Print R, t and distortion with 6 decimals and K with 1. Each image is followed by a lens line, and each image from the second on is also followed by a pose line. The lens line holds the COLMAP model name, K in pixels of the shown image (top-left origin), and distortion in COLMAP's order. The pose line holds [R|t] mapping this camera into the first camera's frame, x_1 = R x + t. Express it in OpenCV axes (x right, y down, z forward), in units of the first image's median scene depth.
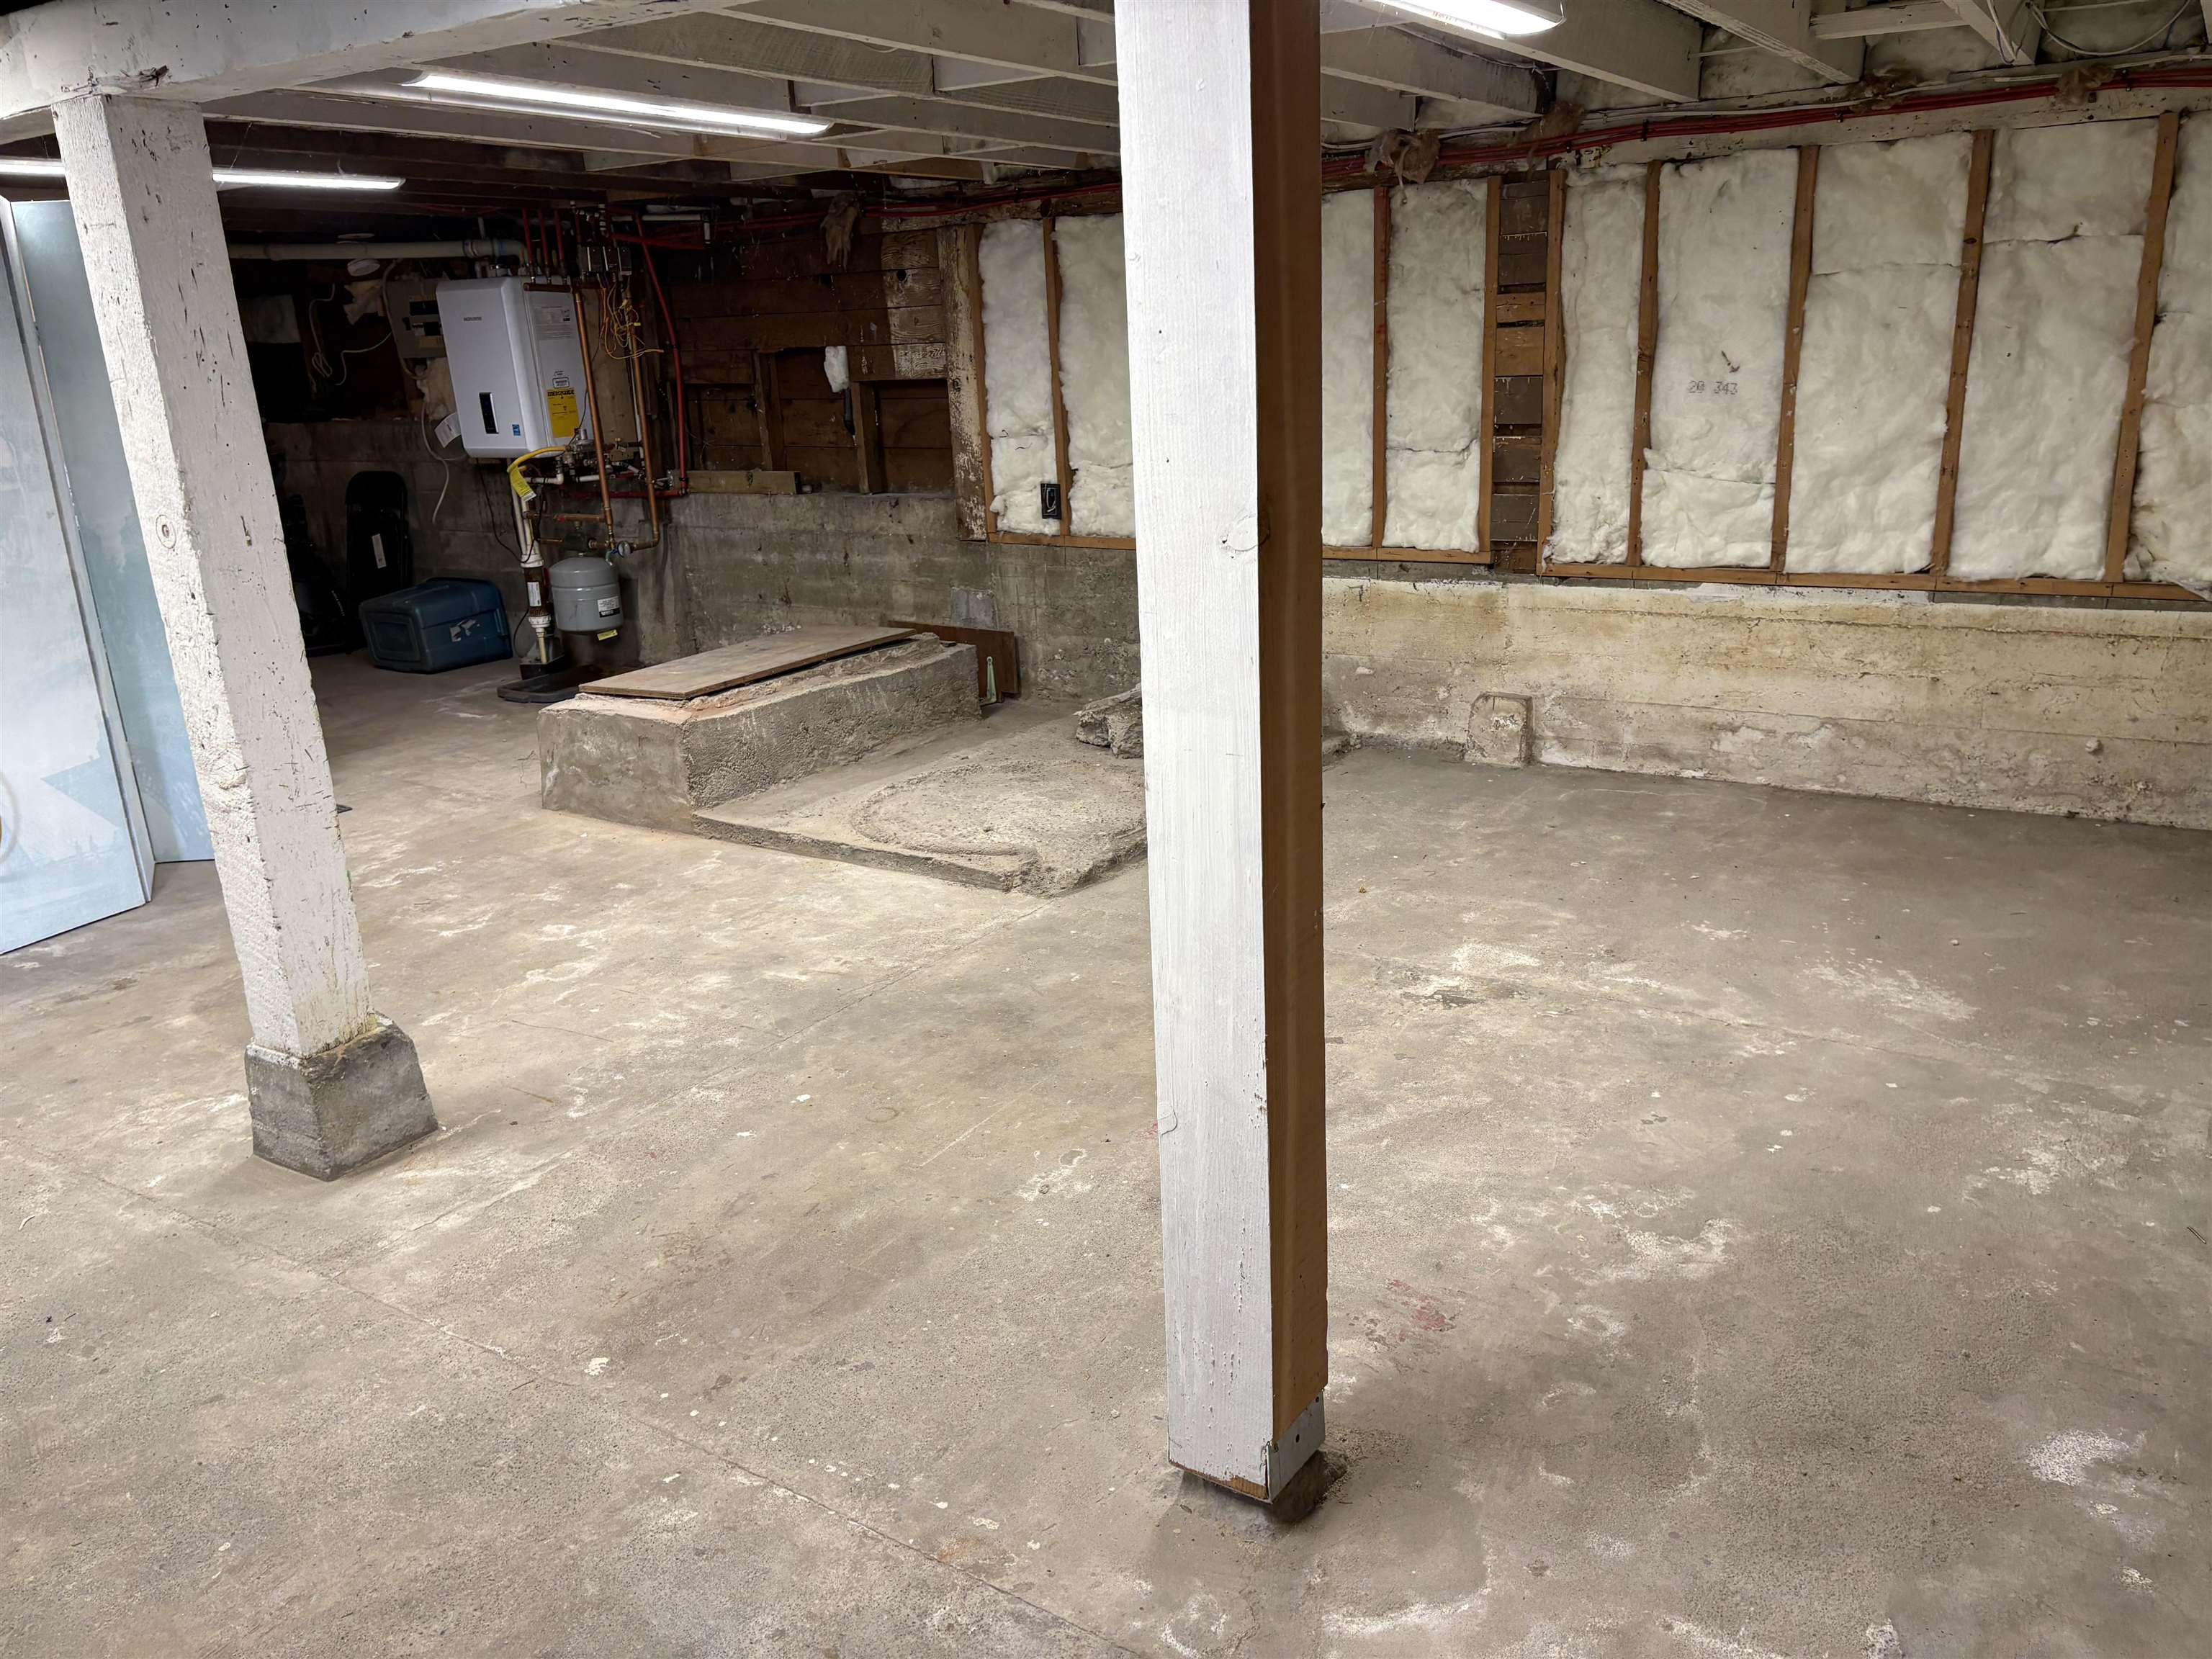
lens RADIAL K [[1691.7, 0, 1106.0], [0, 1691.7, 829.5], [0, 0, 1]] dist [0.074492, -0.050173]
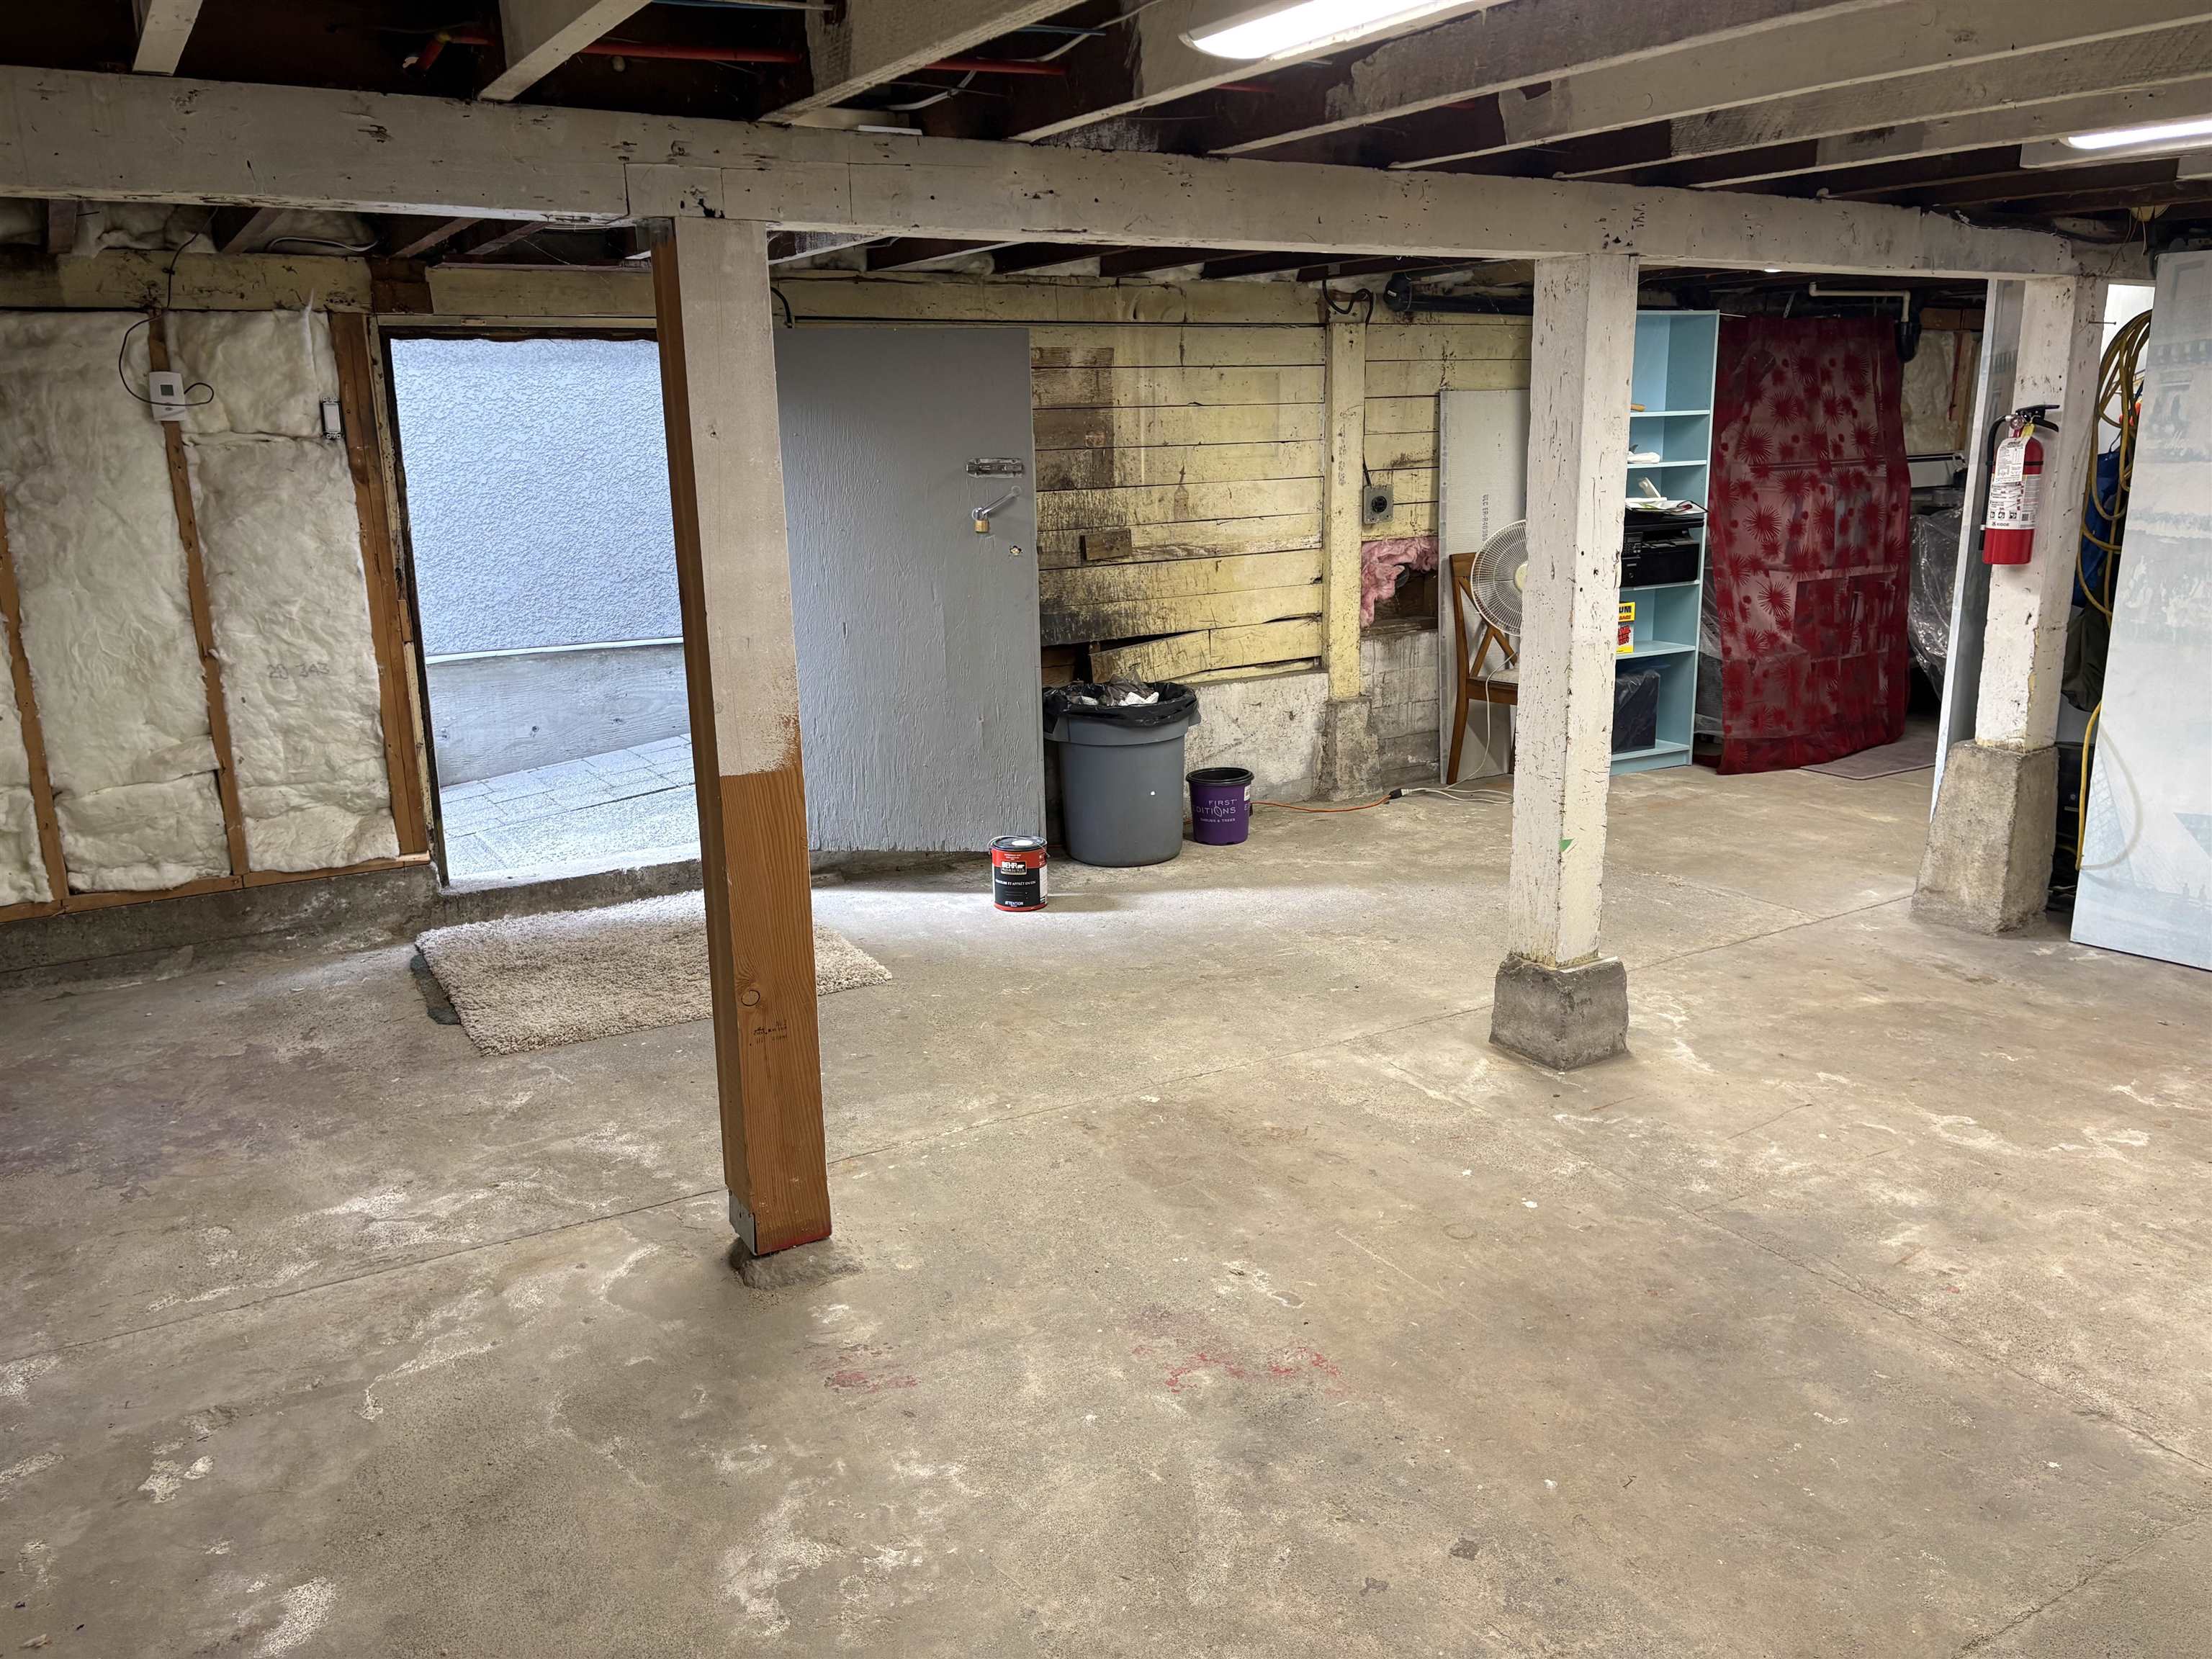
lens RADIAL K [[1691.7, 0, 1106.0], [0, 1691.7, 829.5], [0, 0, 1]] dist [0.074492, -0.050173]
pose [[-0.443330, 0.265800, -0.856042, 0.776811], [-0.223138, 0.892232, 0.392596, -0.398205], [0.868140, 0.365066, -0.336243, 1.121935]]
